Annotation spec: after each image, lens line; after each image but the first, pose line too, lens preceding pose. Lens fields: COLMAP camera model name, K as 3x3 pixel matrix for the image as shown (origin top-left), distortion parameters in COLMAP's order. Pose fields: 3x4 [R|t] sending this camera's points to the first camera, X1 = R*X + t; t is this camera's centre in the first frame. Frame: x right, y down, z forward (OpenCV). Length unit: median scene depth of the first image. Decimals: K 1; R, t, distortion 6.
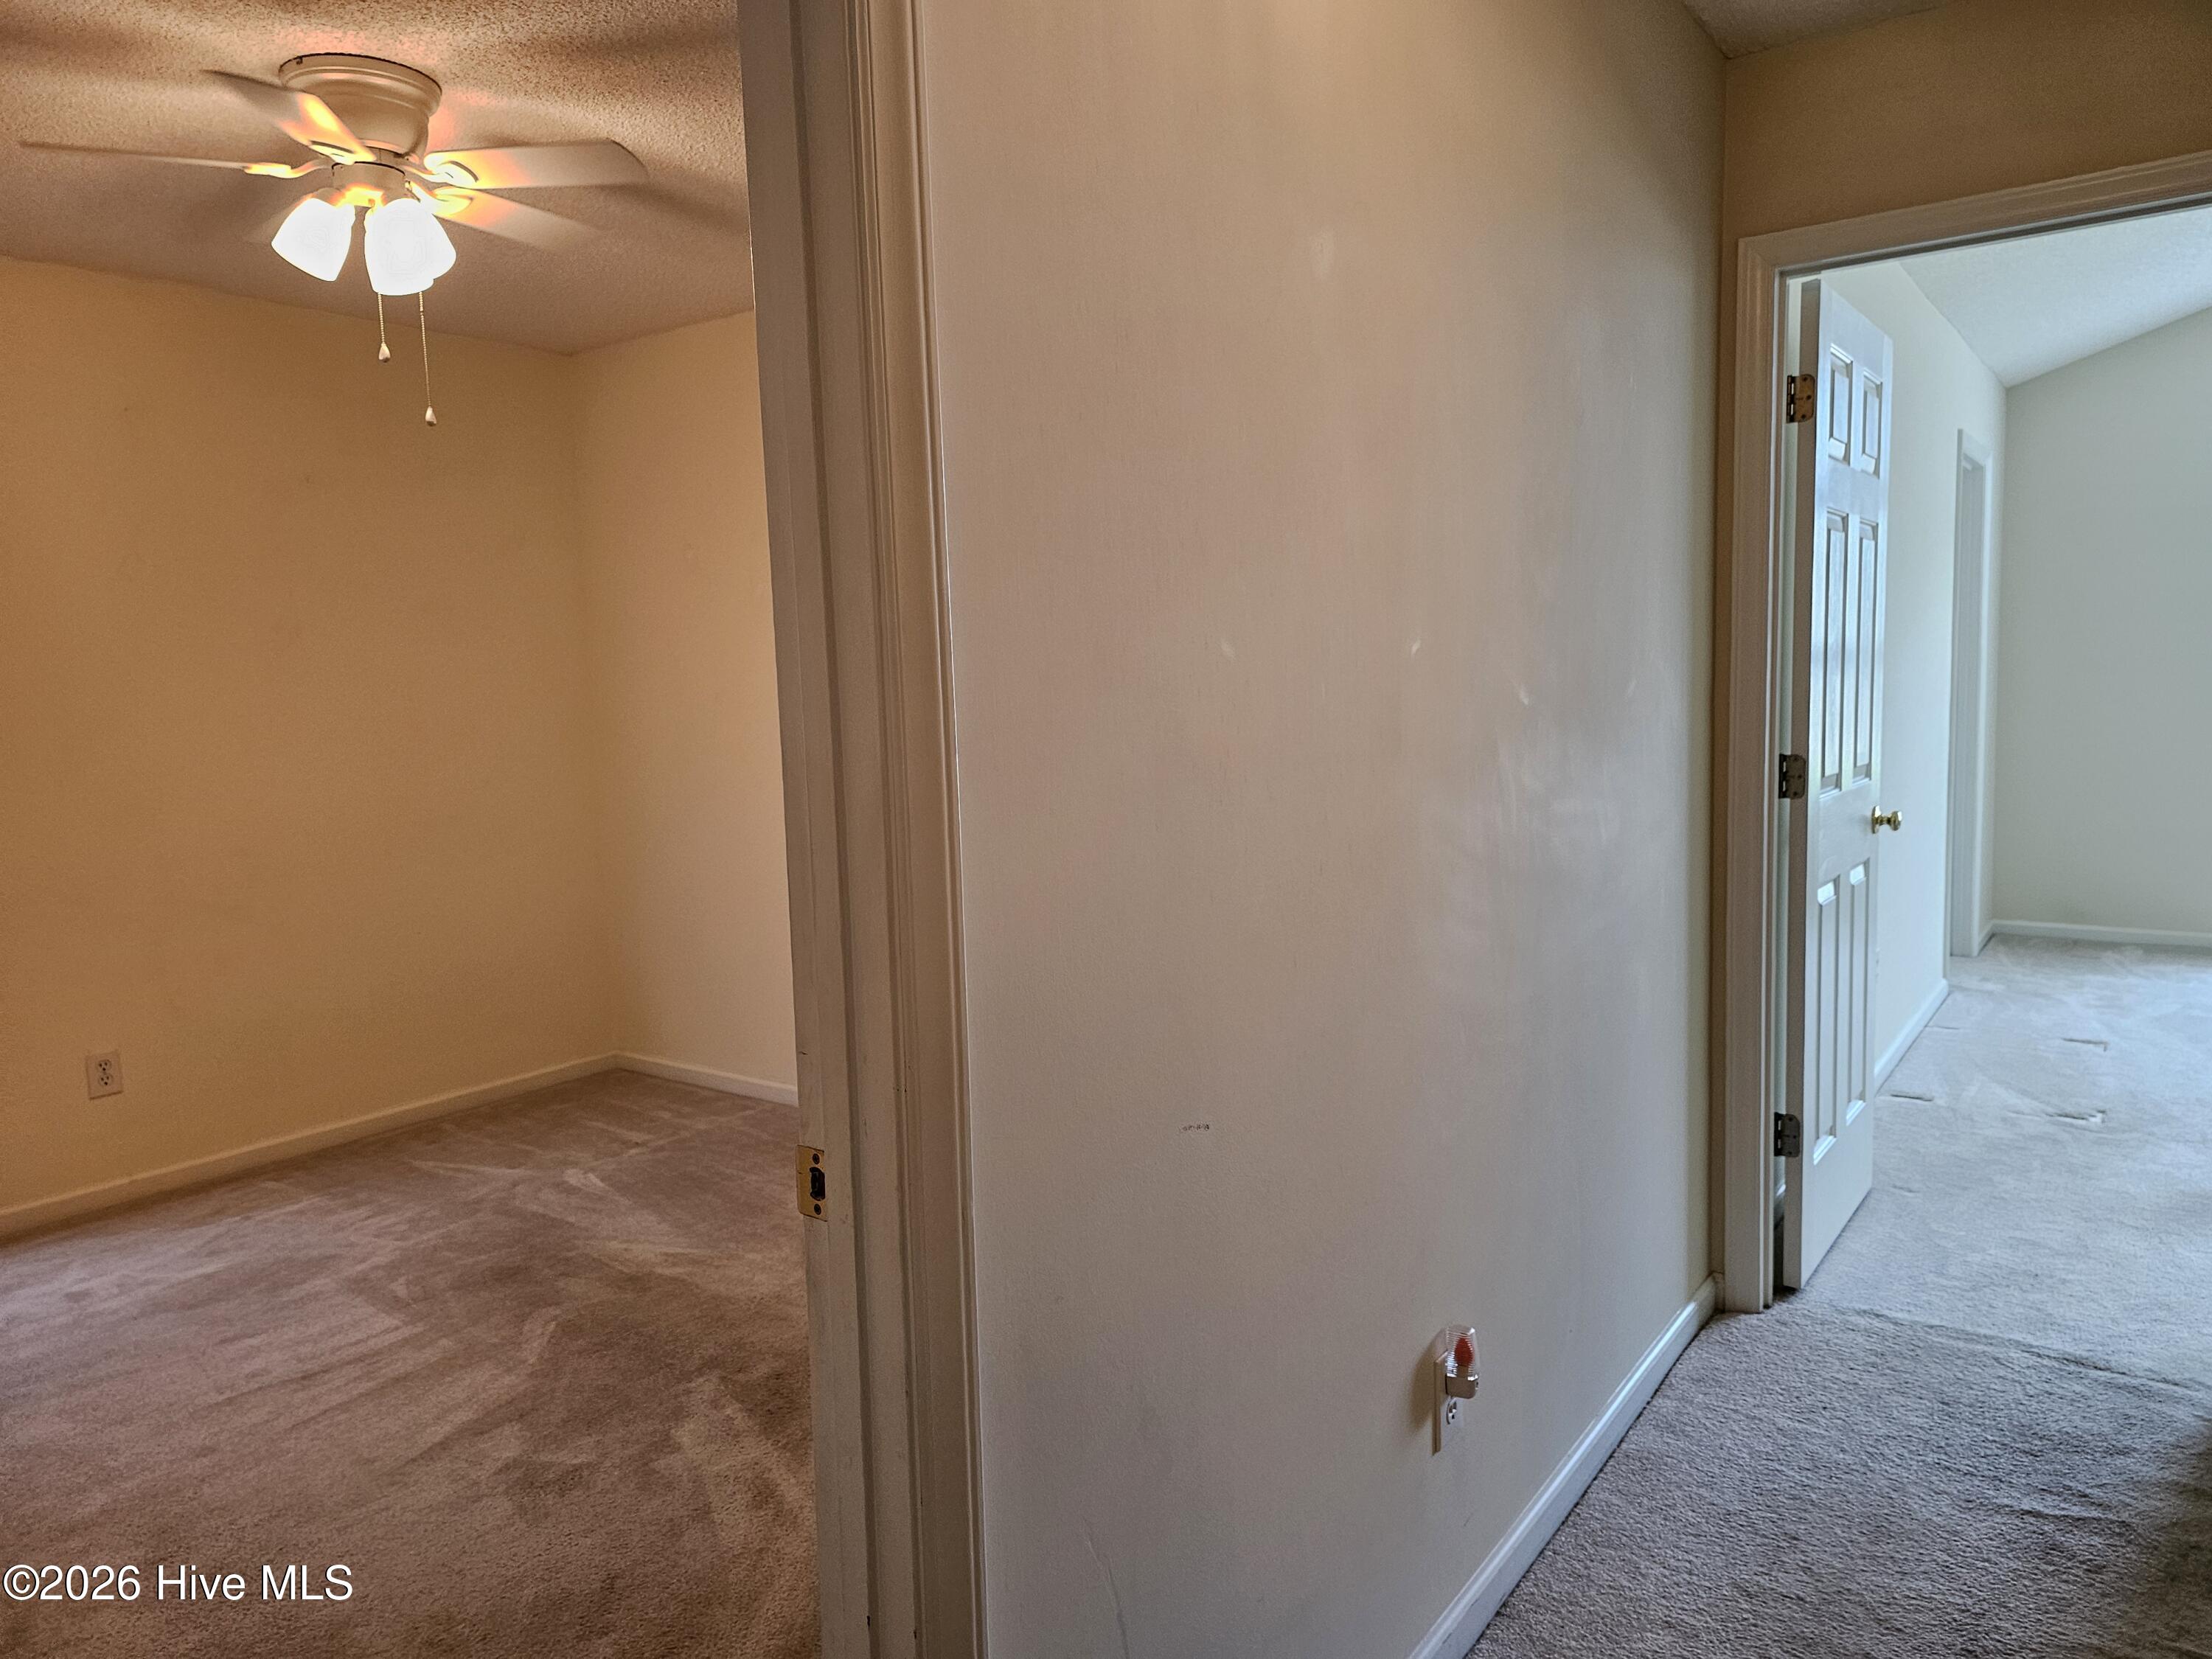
lens RADIAL K [[1487.9, 0, 1067.8], [0, 1487.9, 828.7], [0, 0, 1]] dist [0.048721, -0.035648]
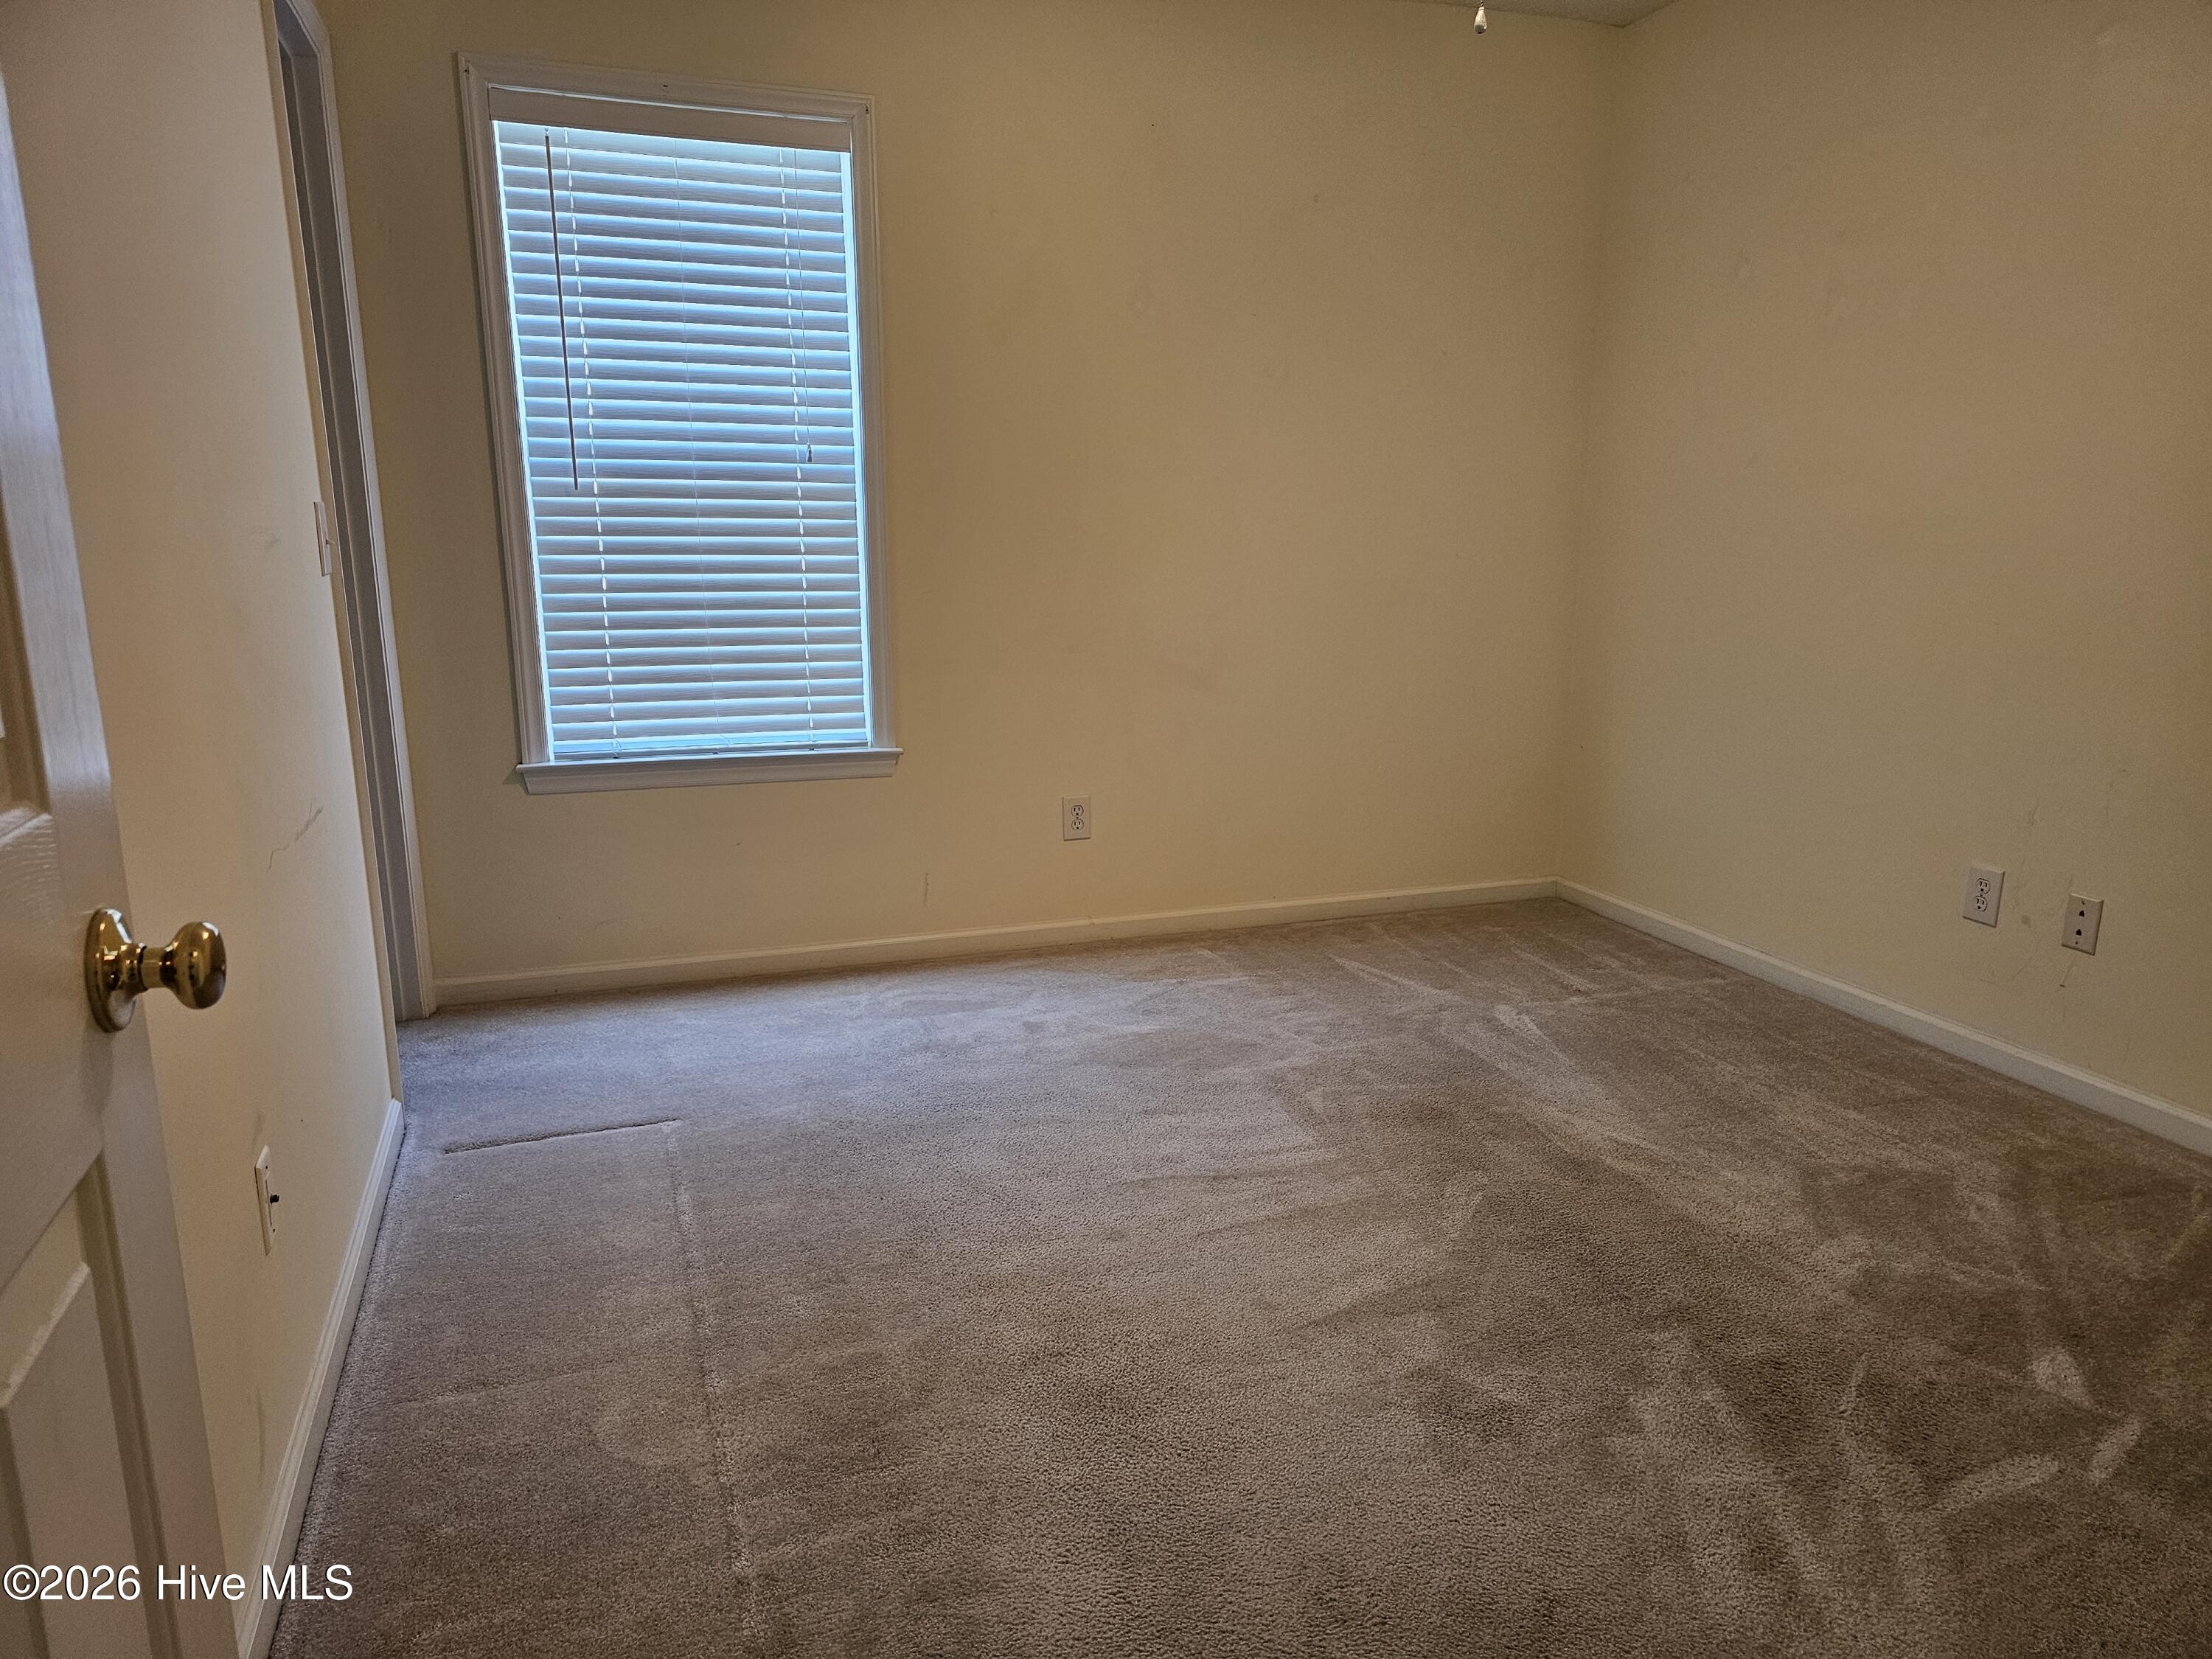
lens RADIAL K [[1487.9, 0, 1112.2], [0, 1487.9, 824.4], [0, 0, 1]] dist [0.048721, -0.035648]
pose [[0.836656, 0.148479, -0.527220, -0.098012], [-0.086261, 0.986263, 0.140868, 0.025771], [0.540894, -0.072380, 0.837971, 0.193449]]
